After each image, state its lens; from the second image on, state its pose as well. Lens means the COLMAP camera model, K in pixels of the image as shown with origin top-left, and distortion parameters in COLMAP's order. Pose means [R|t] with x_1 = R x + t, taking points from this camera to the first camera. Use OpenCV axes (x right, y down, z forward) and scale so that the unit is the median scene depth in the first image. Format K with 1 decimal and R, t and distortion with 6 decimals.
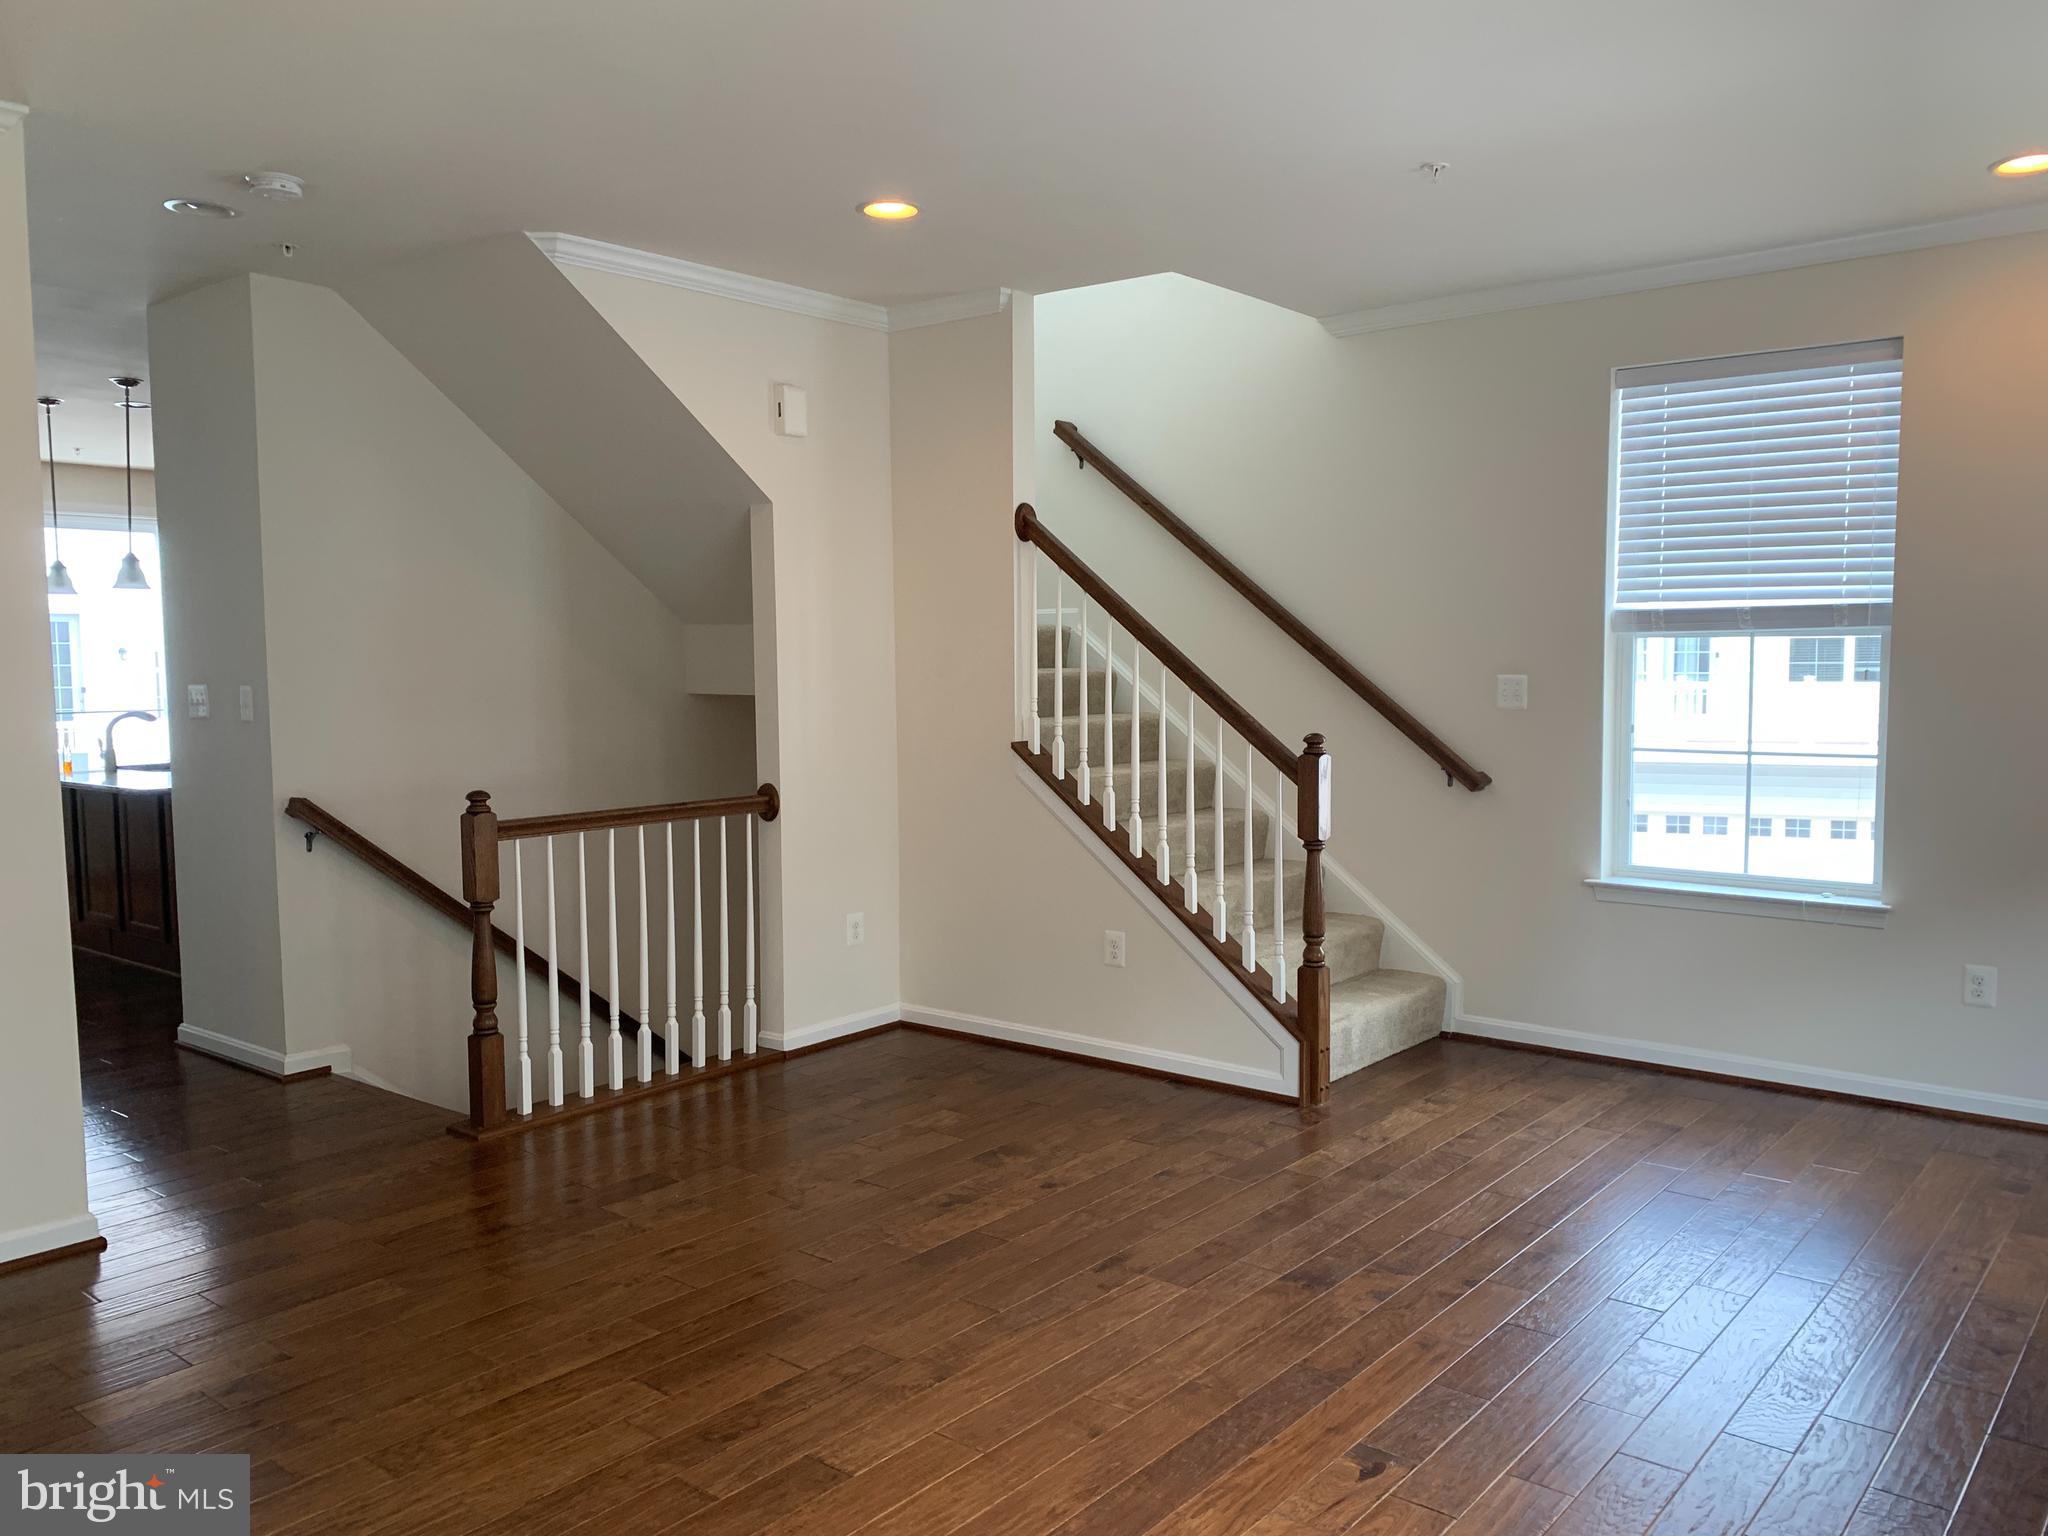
lens RADIAL K [[1592.8, 0, 1080.0], [0, 1592.8, 779.6], [0, 0, 1]] dist [0.140248, -0.209582]
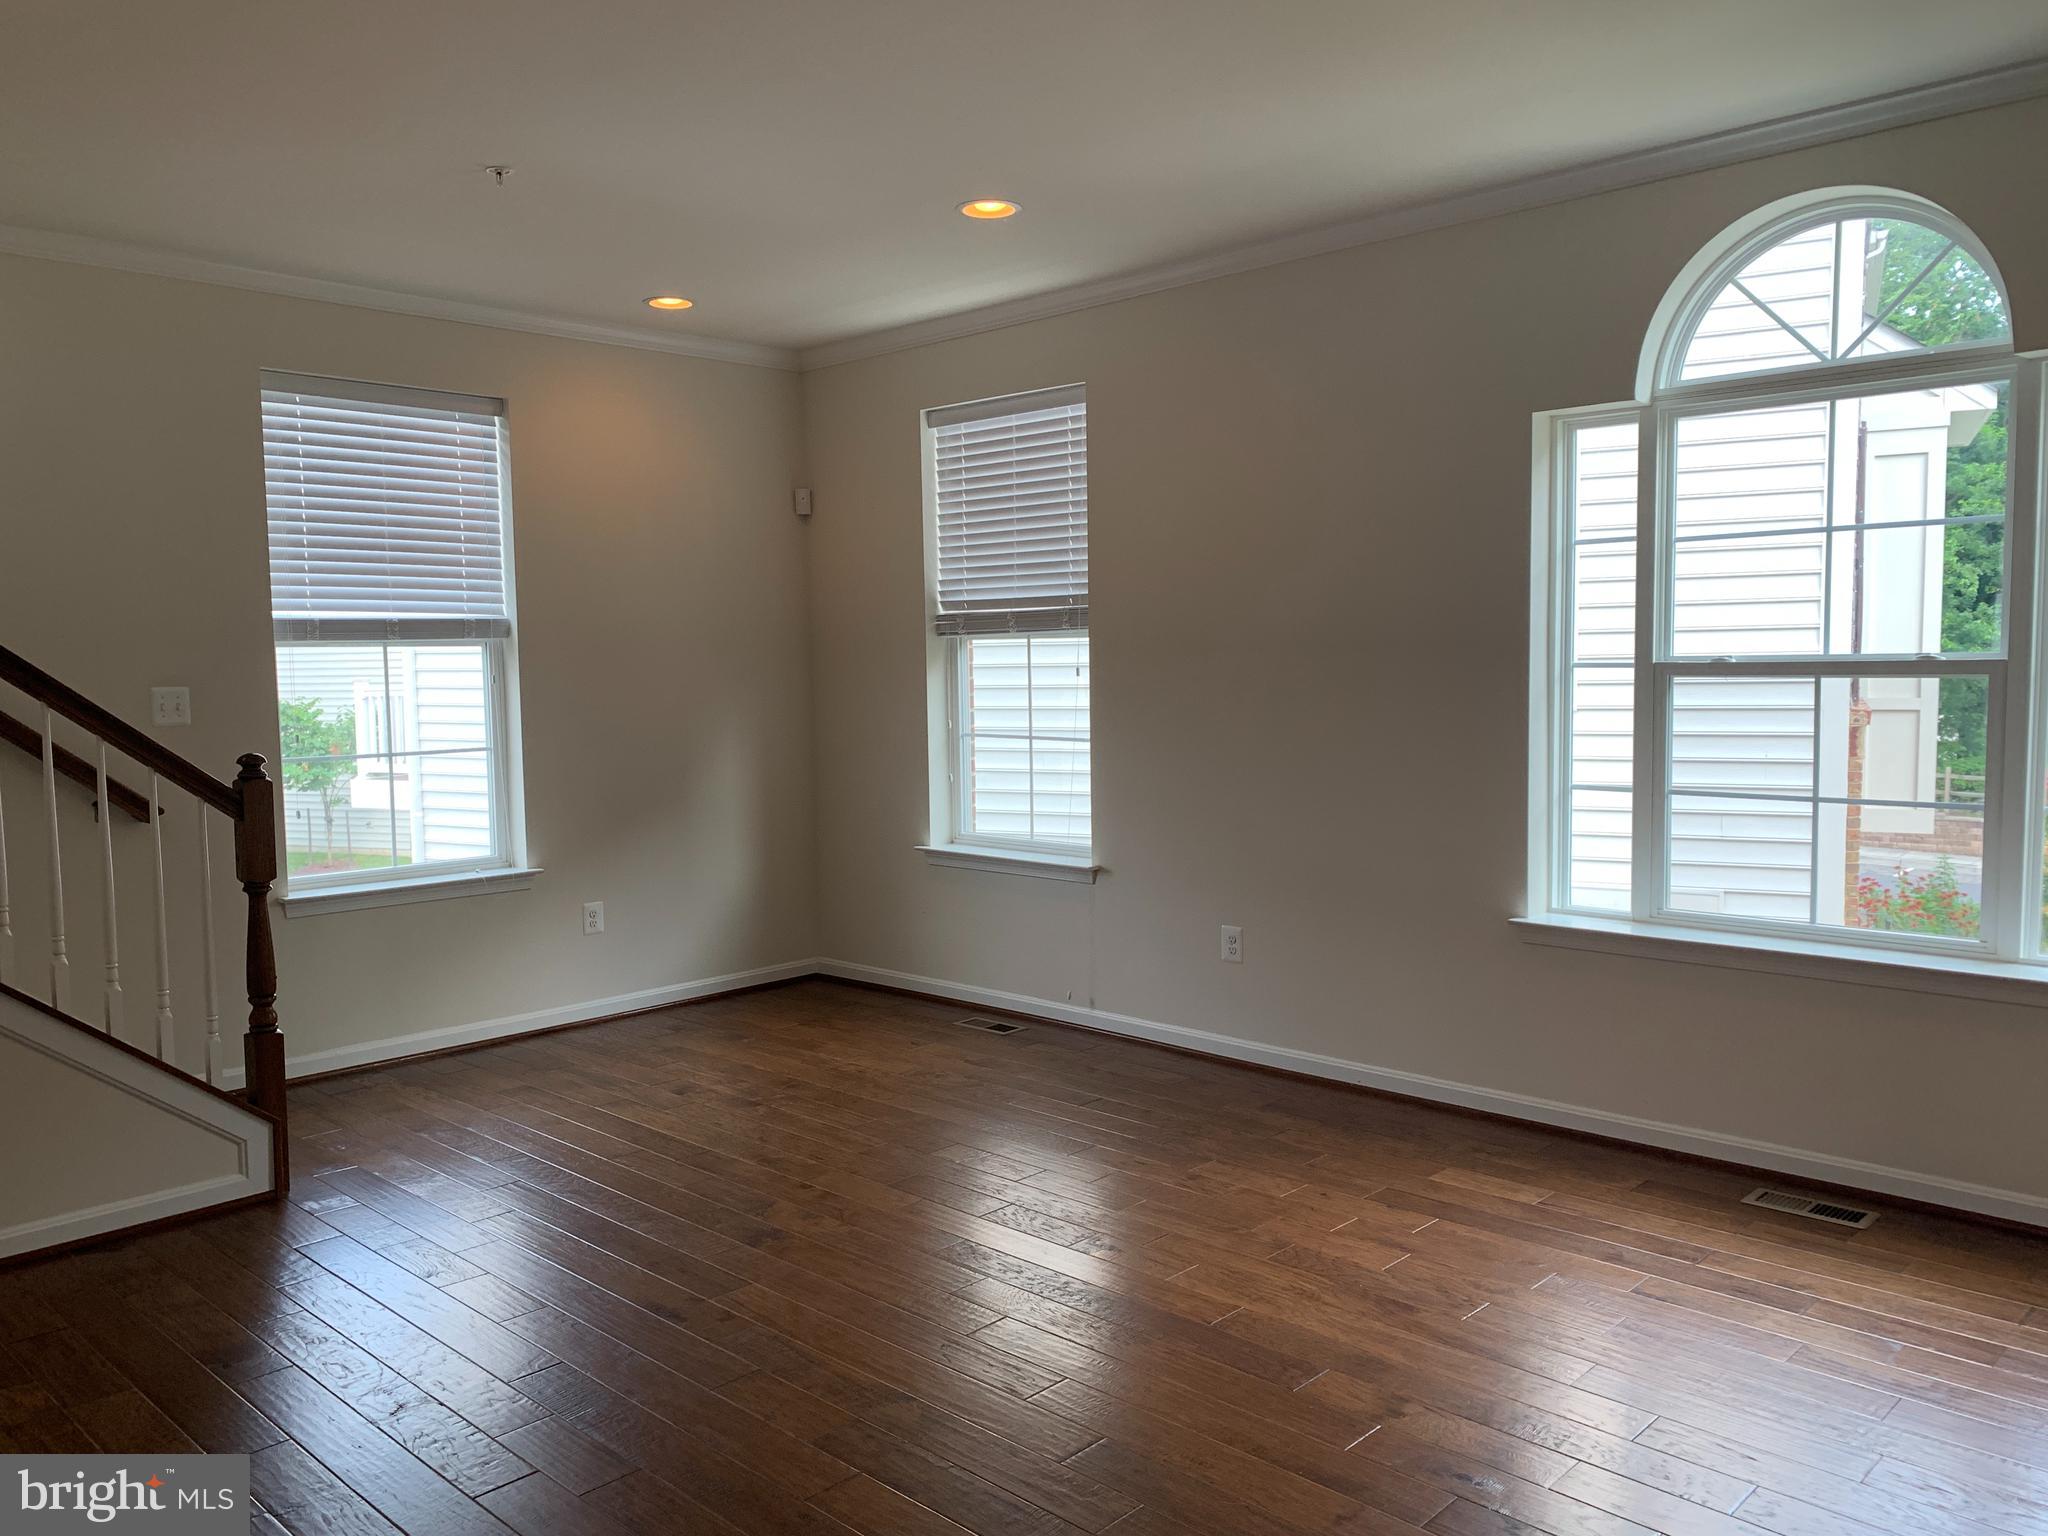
lens RADIAL K [[1546.7, 0, 1024.1], [0, 1546.7, 792.5], [0, 0, 1]] dist [0.121455, -0.248874]
pose [[0.101159, -0.084966, 0.991235, -0.612390], [0.093777, 0.992725, 0.075523, -0.032678], [-0.990441, 0.085315, 0.108391, 0.502849]]
